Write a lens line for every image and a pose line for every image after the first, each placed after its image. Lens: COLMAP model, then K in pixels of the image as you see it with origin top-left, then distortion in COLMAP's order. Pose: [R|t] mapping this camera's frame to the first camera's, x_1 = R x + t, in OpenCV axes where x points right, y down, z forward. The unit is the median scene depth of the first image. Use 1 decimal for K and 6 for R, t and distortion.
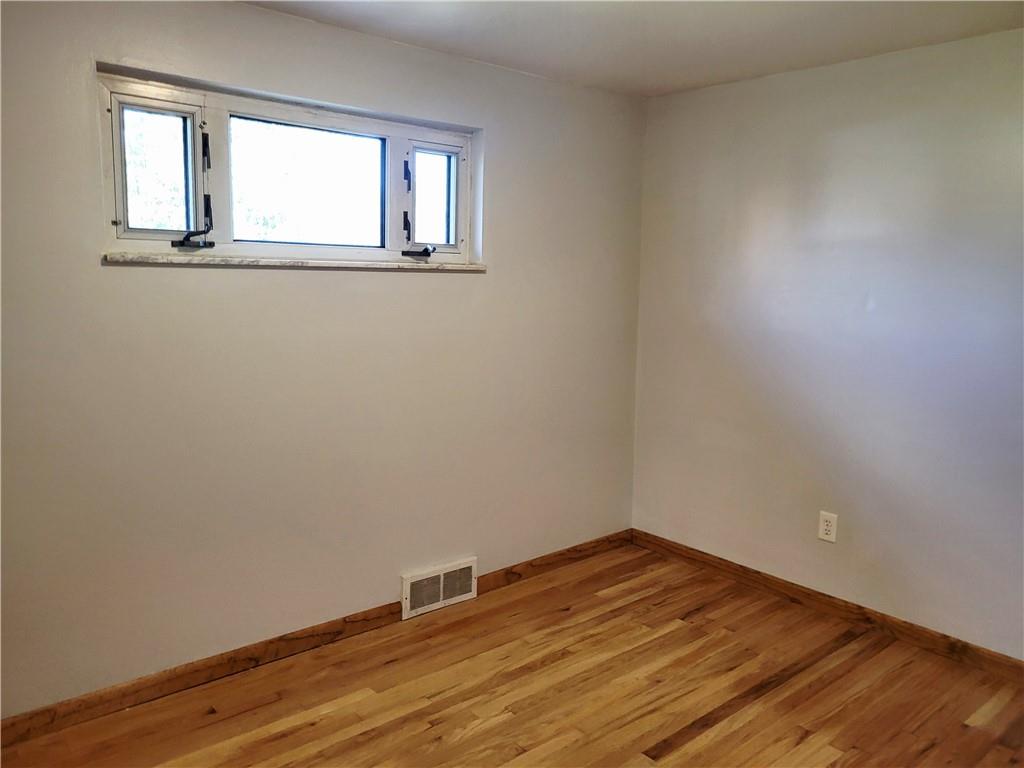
lens RADIAL K [[775.9, 0, 505.8], [0, 775.9, 381.8], [0, 0, 1]] dist [0.059137, -0.050995]
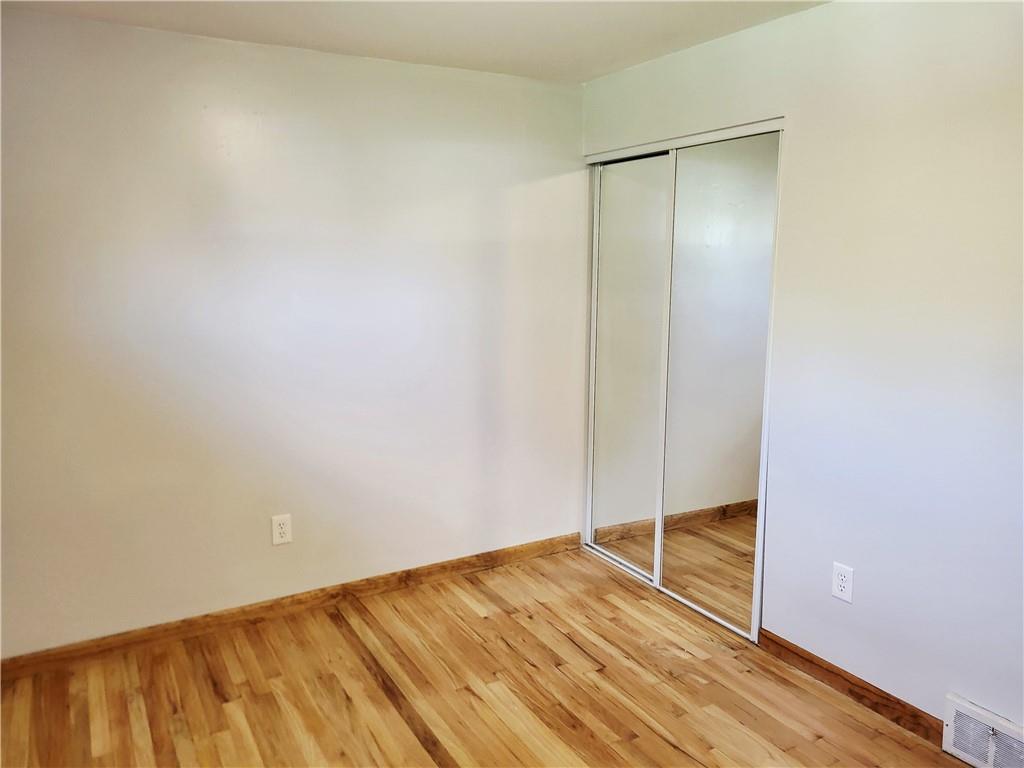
lens RADIAL K [[775.9, 0, 506.0], [0, 775.9, 384.3], [0, 0, 1]] dist [0.059137, -0.050995]
pose [[0.205843, -0.182760, 0.961367, -0.458897], [0.158722, 0.975633, 0.151487, -0.099551], [-0.965627, 0.121408, 0.229835, 0.514766]]
